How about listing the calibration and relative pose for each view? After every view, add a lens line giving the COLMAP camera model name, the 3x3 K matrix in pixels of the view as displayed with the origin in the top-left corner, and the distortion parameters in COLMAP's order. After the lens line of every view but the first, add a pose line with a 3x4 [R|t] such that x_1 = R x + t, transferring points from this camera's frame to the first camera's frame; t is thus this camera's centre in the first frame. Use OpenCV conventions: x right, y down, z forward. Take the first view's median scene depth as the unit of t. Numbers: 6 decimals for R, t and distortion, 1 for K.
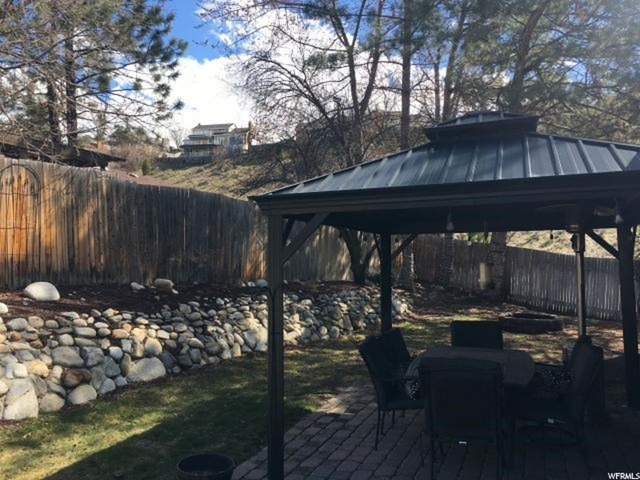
lens RADIAL K [[546.1, 0, 320.0], [0, 546.1, 240.0], [0, 0, 1]] dist [0.068345, -0.065433]
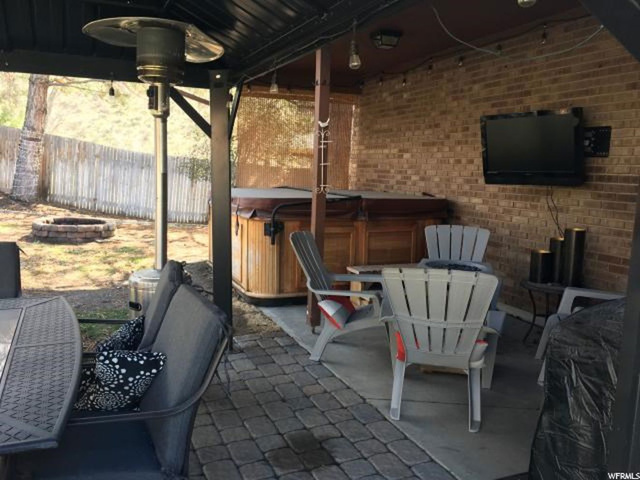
lens RADIAL K [[546.1, 0, 320.0], [0, 546.1, 240.0], [0, 0, 1]] dist [0.068345, -0.065433]
pose [[0.712116, -0.049935, 0.700283, 0.083539], [-0.075035, 0.986340, 0.146636, 0.024869], [-0.698040, -0.156968, 0.698642, 0.216757]]
